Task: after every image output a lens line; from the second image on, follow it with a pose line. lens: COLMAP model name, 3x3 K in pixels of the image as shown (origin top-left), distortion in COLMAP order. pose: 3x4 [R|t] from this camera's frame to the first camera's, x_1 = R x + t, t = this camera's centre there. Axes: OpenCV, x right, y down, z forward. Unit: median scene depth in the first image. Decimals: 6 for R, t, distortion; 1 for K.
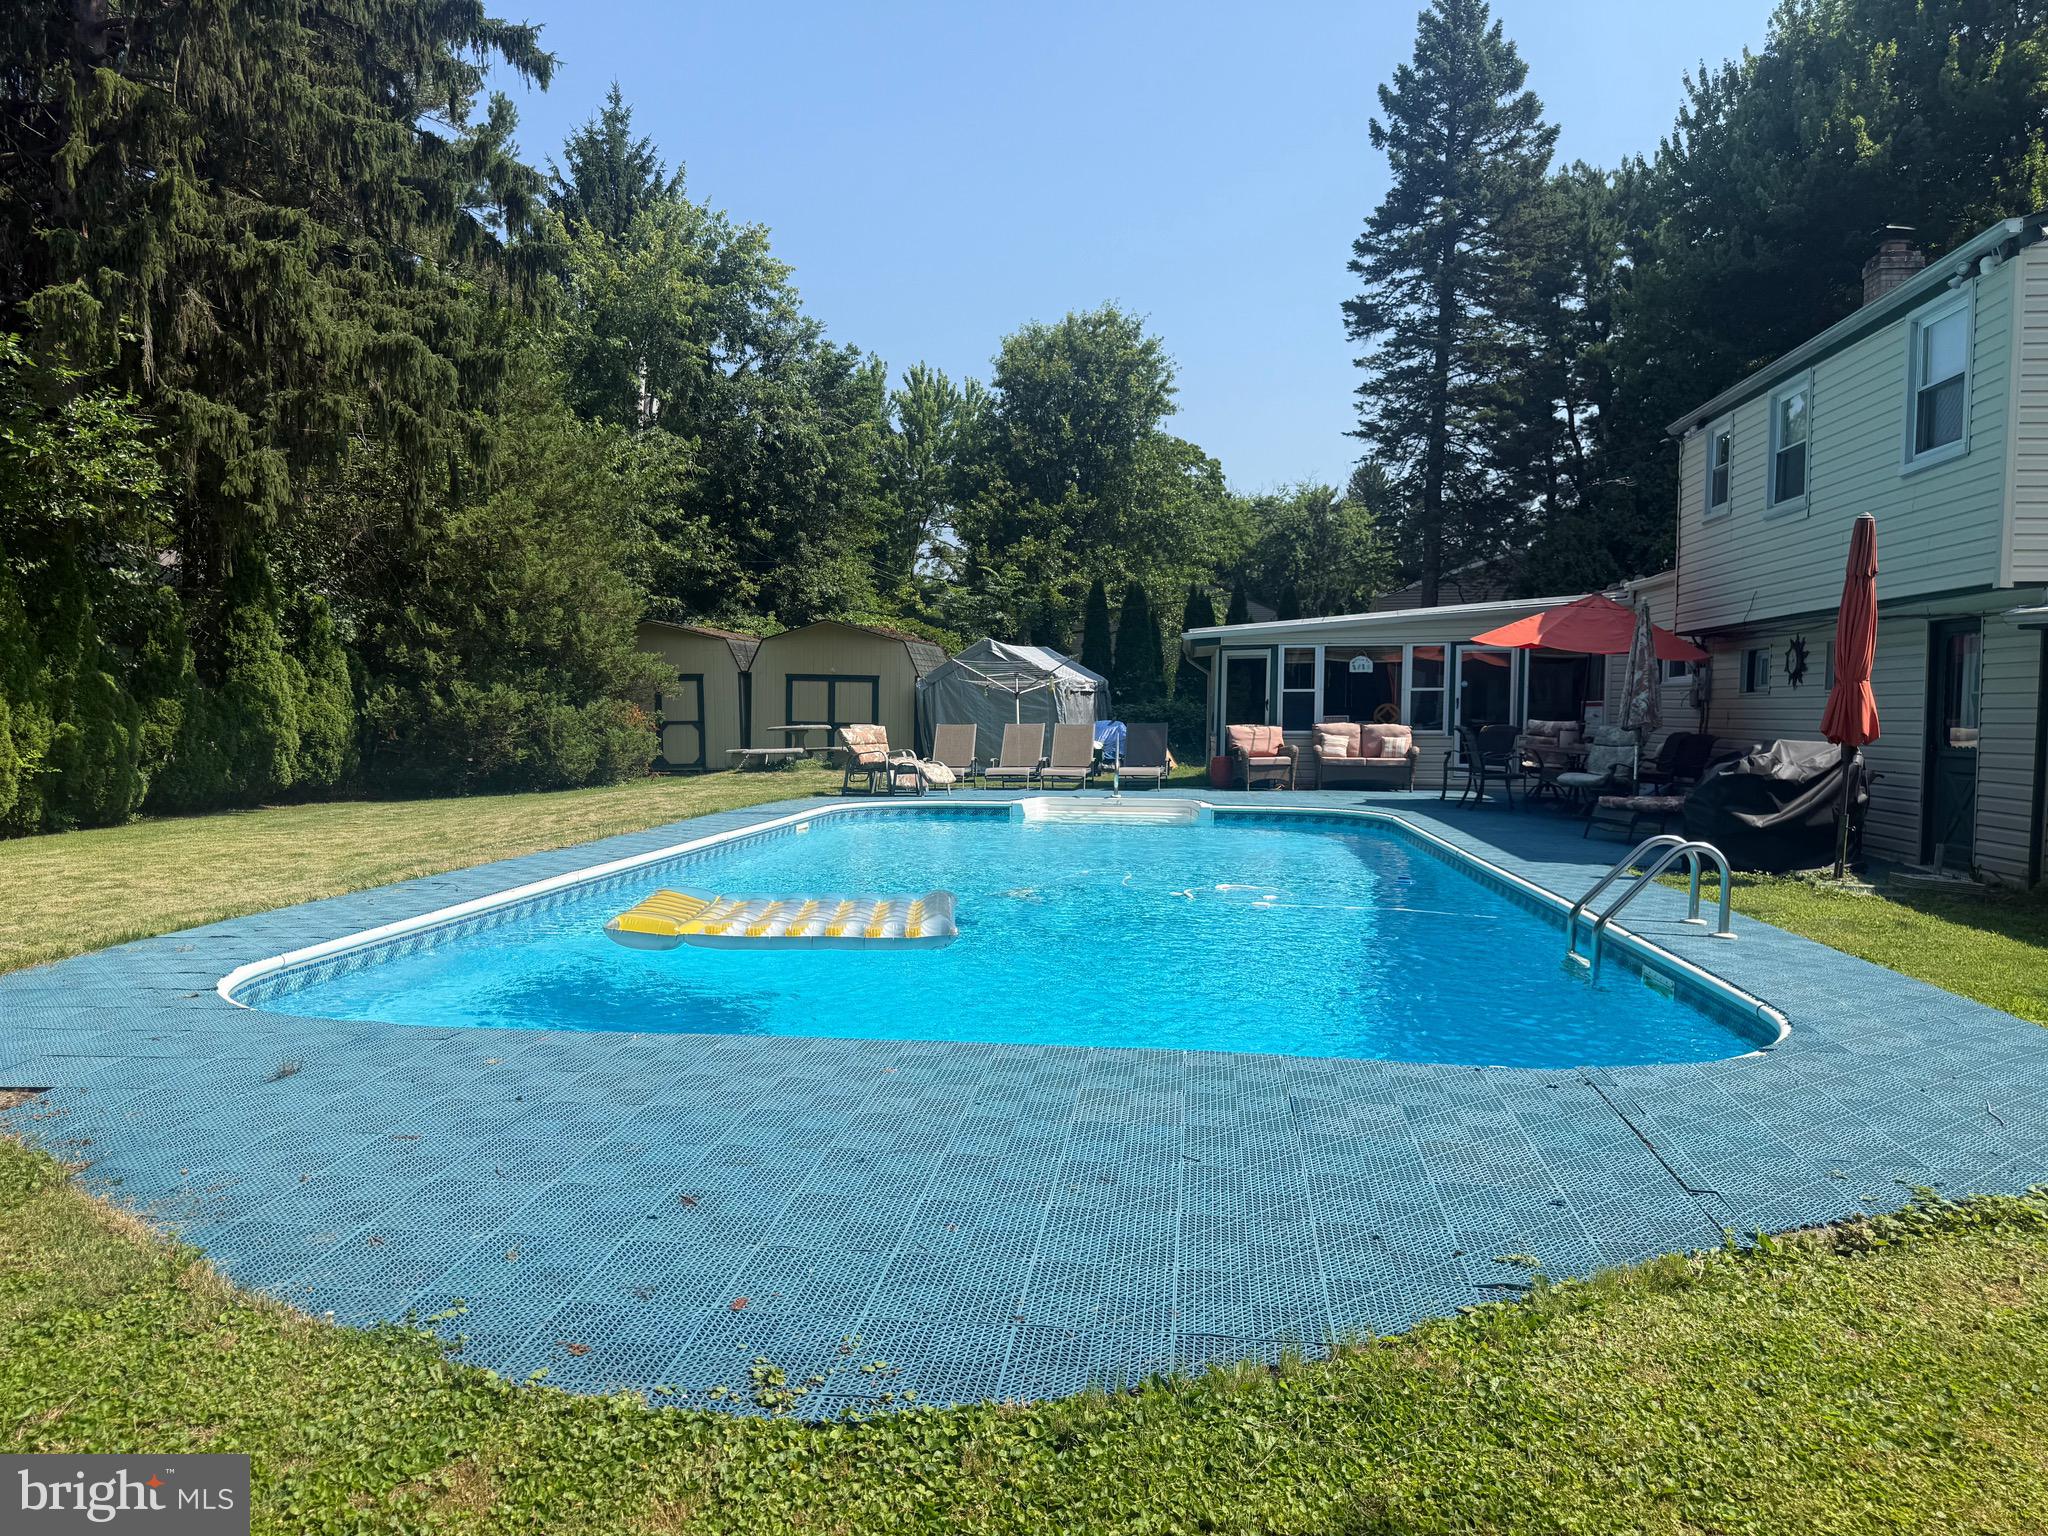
lens RADIAL K [[1446.8, 0, 1004.7], [0, 1446.8, 780.7], [0, 0, 1]] dist [0.080445, -0.100436]
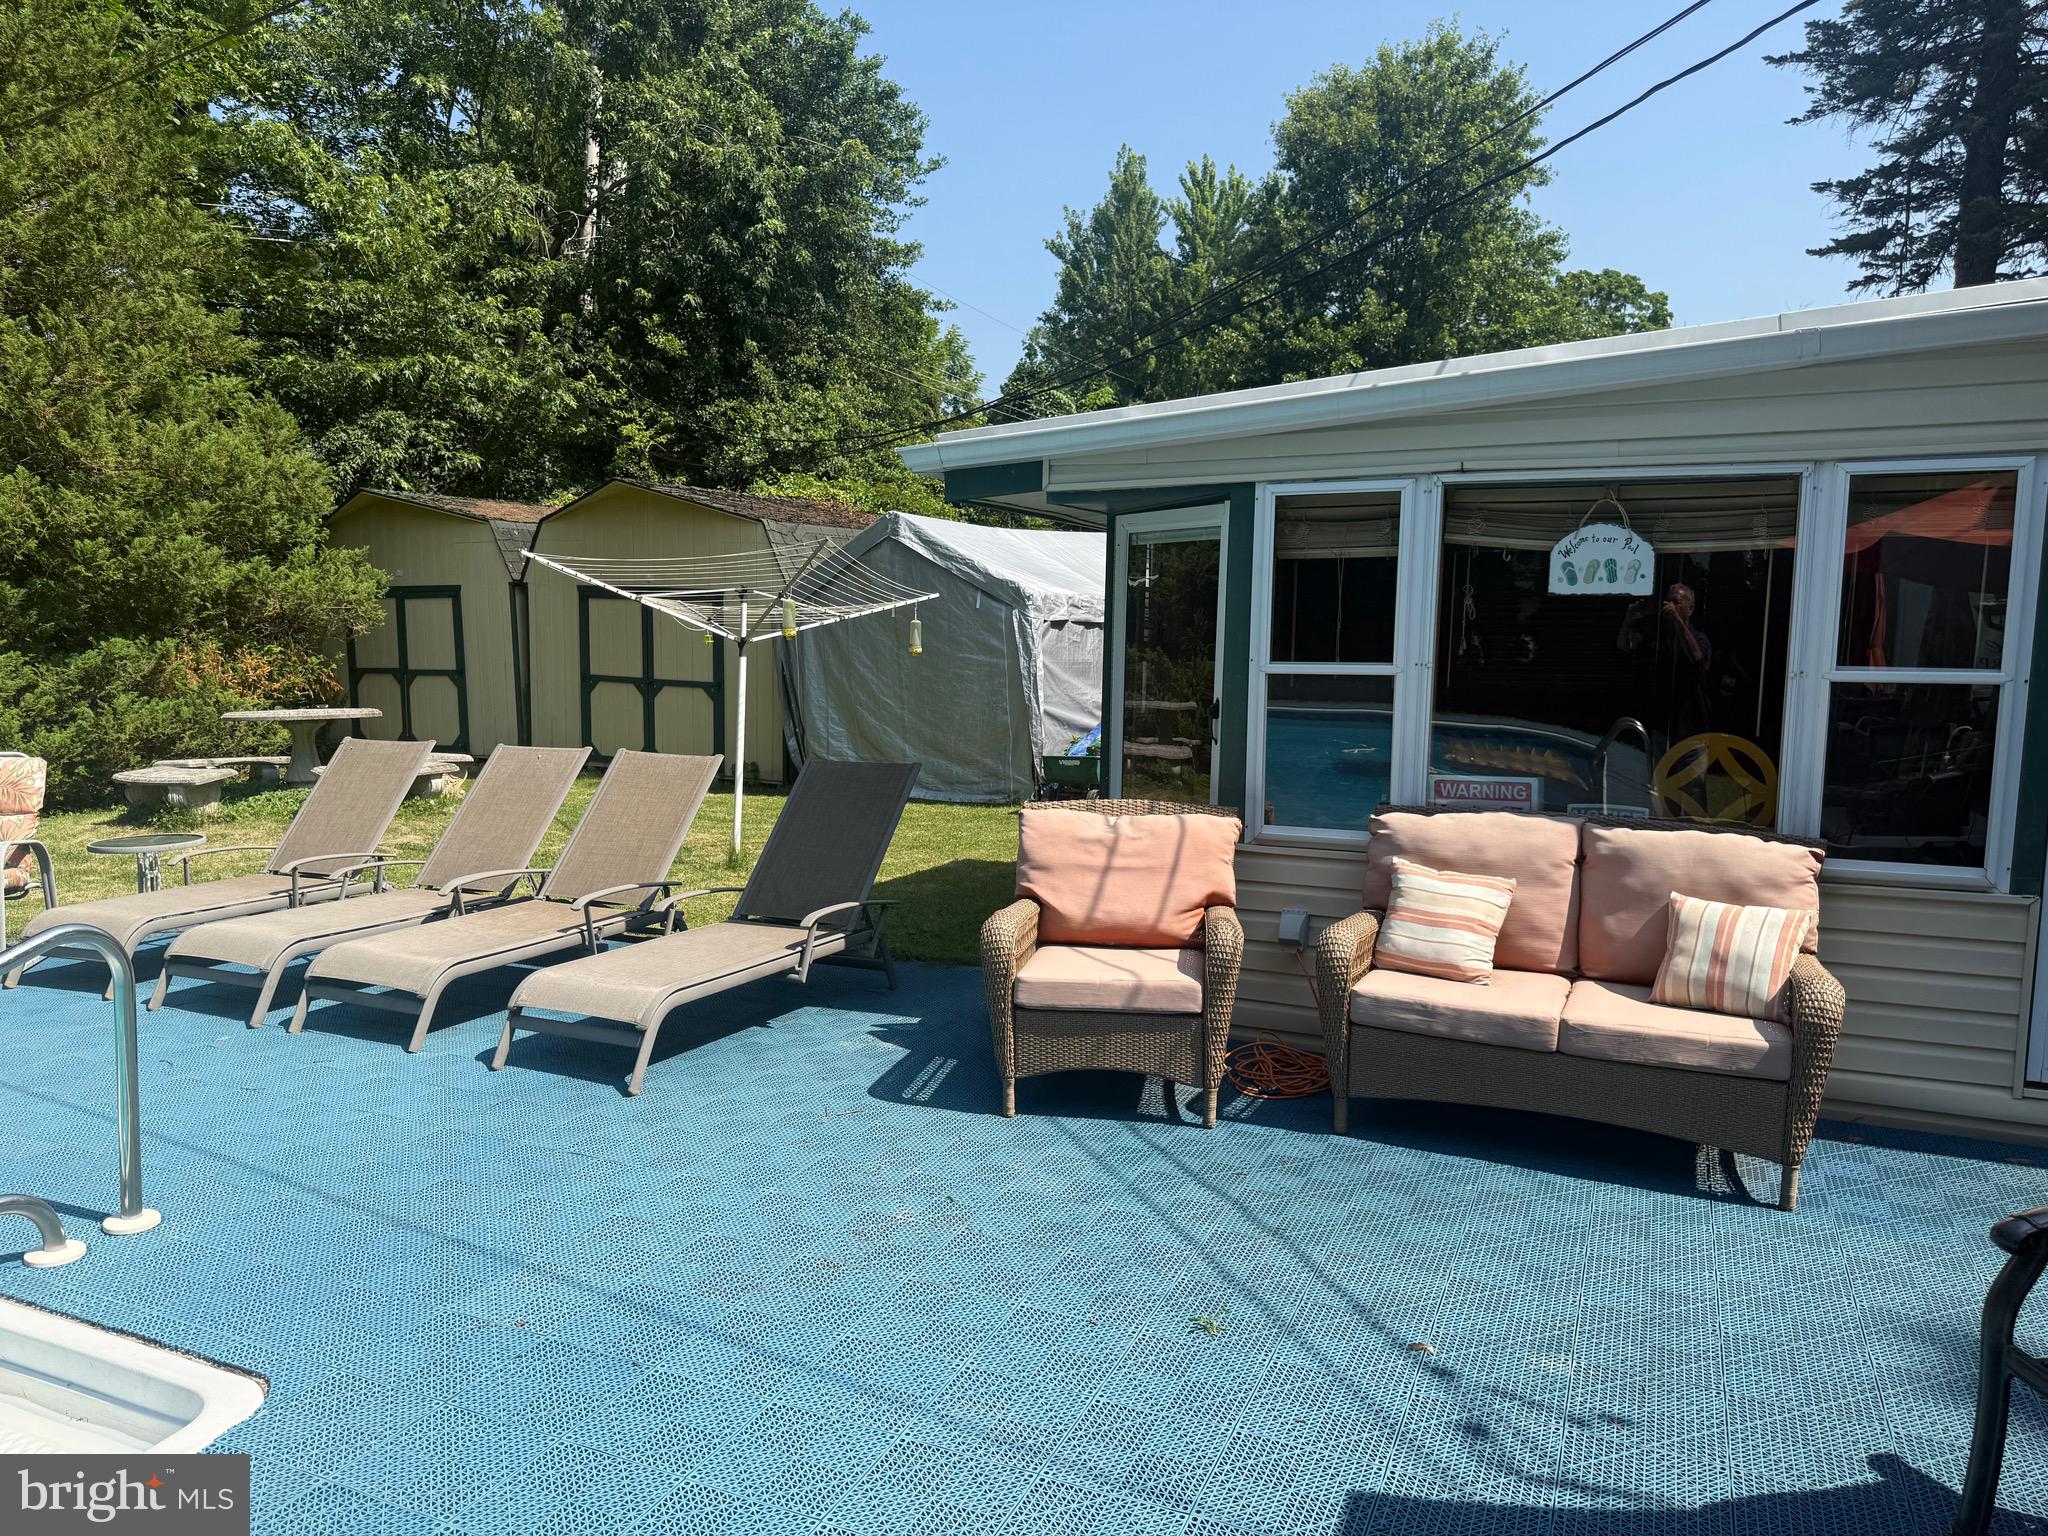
lens RADIAL K [[1446.8, 0, 1023.8], [0, 1446.8, 751.6], [0, 0, 1]] dist [0.080445, -0.100436]
pose [[0.960722, 0.028906, -0.276002, 0.216897], [-0.015284, 0.998562, 0.051377, -0.058756], [0.277090, -0.045140, 0.959783, 0.730763]]
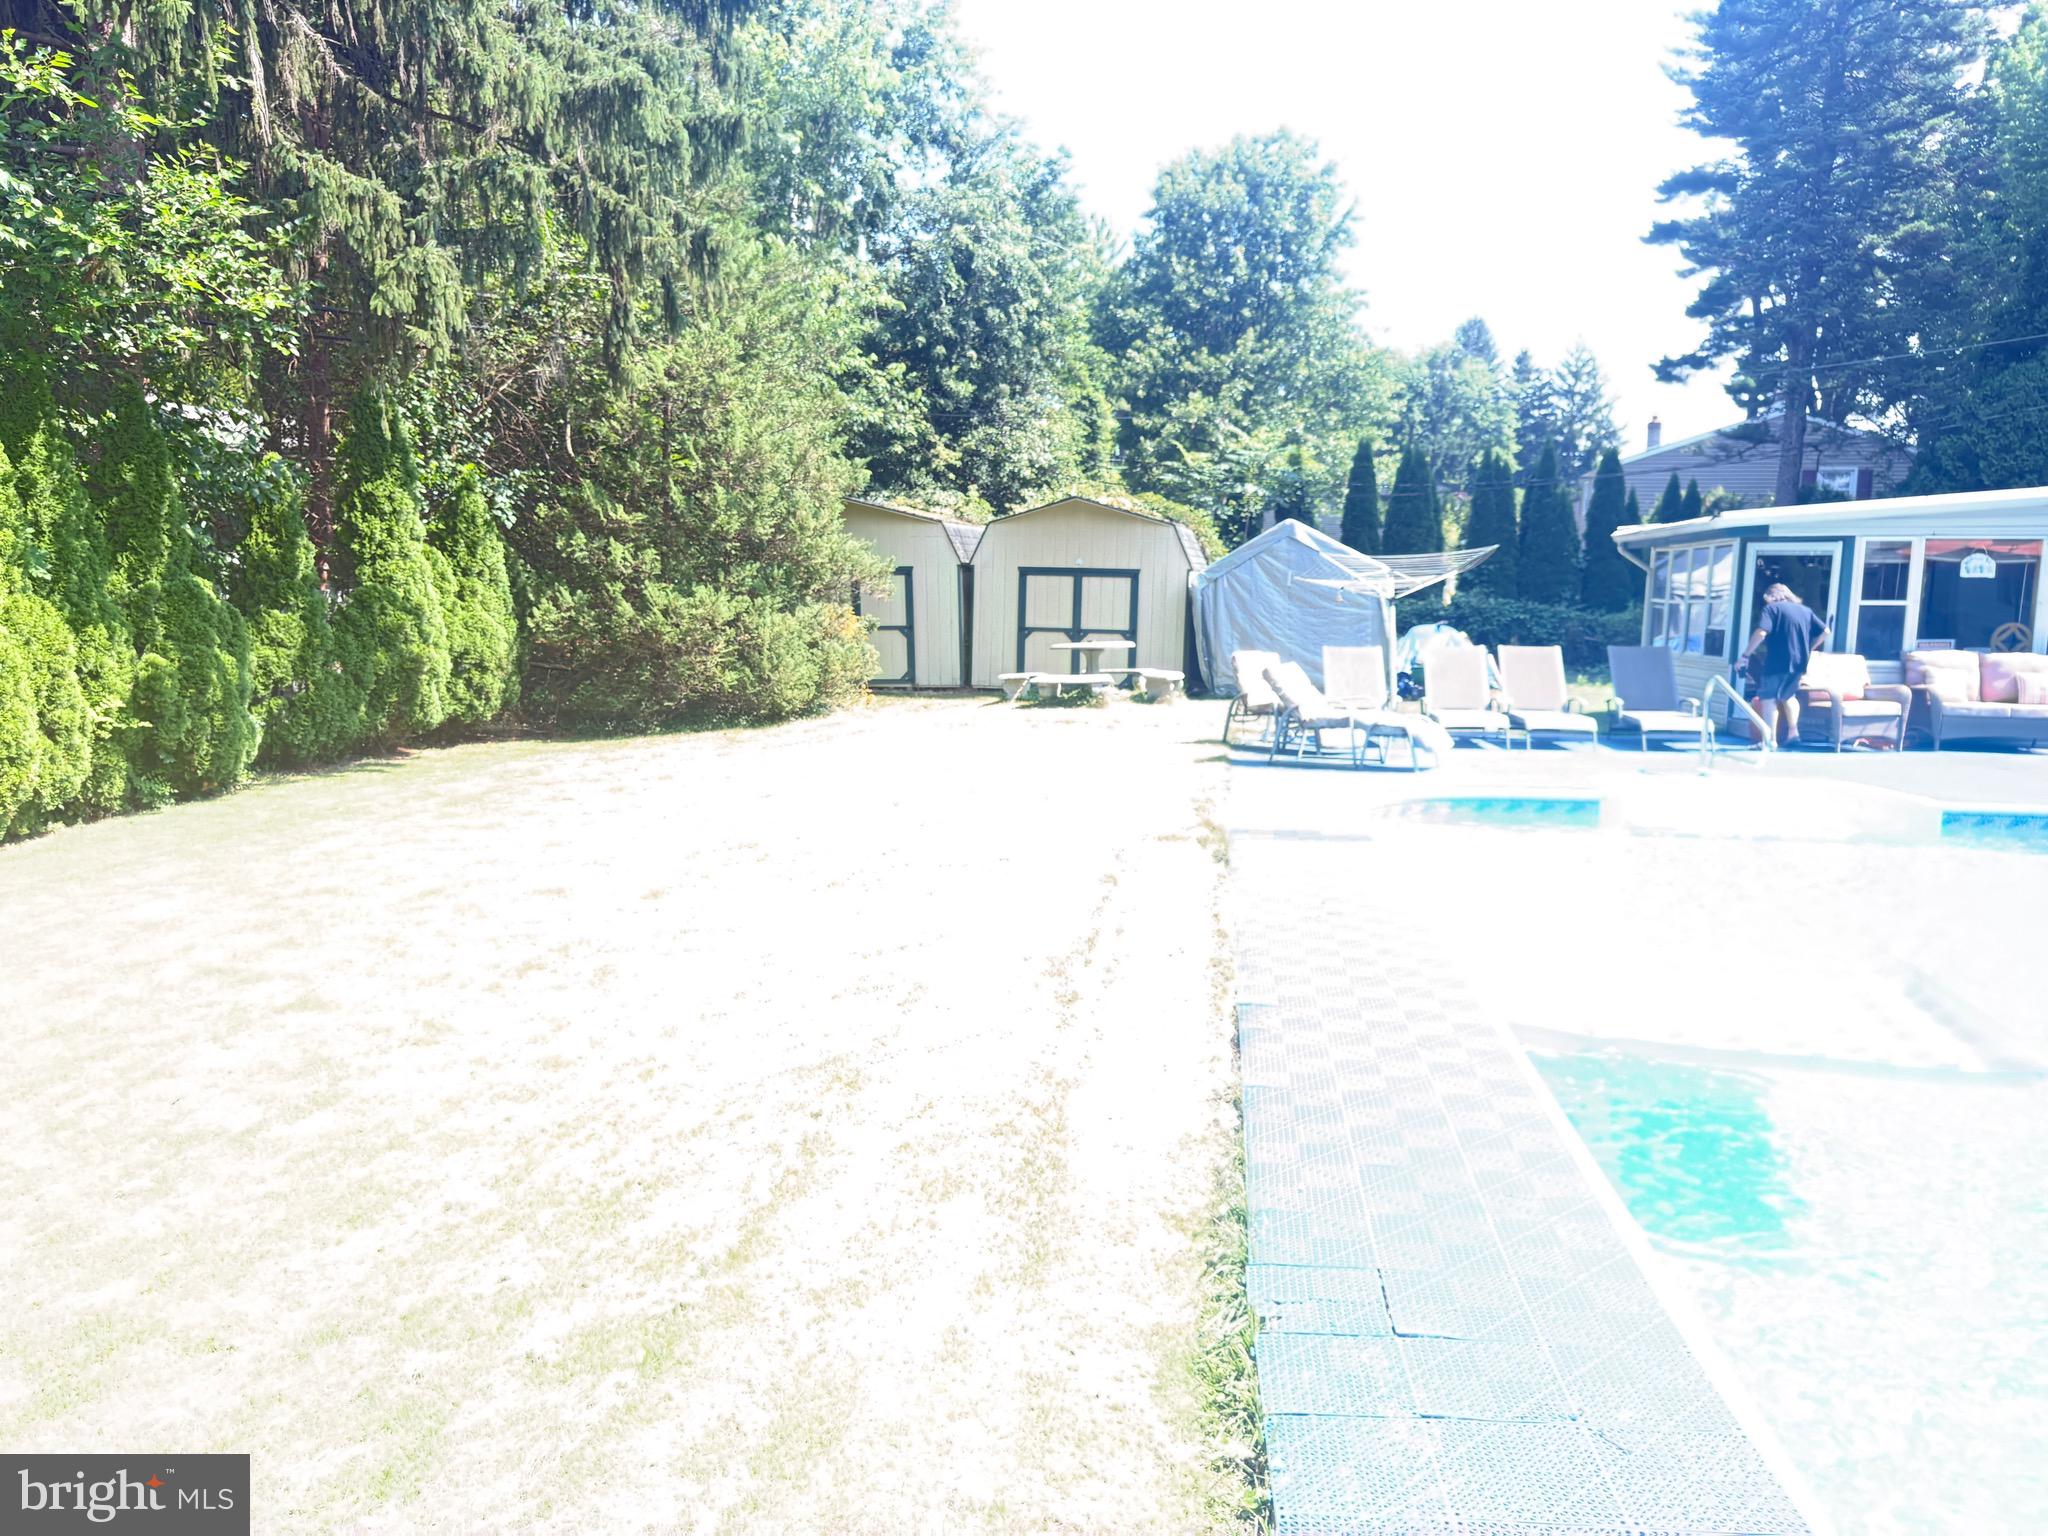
lens RADIAL K [[1446.8, 0, 999.7], [0, 1446.8, 775.6], [0, 0, 1]] dist [0.080445, -0.100436]
pose [[0.999760, 0.005388, -0.021248, -0.199576], [-0.003545, 0.996304, 0.085825, -0.038156], [0.021631, -0.085729, 0.996084, 0.278868]]
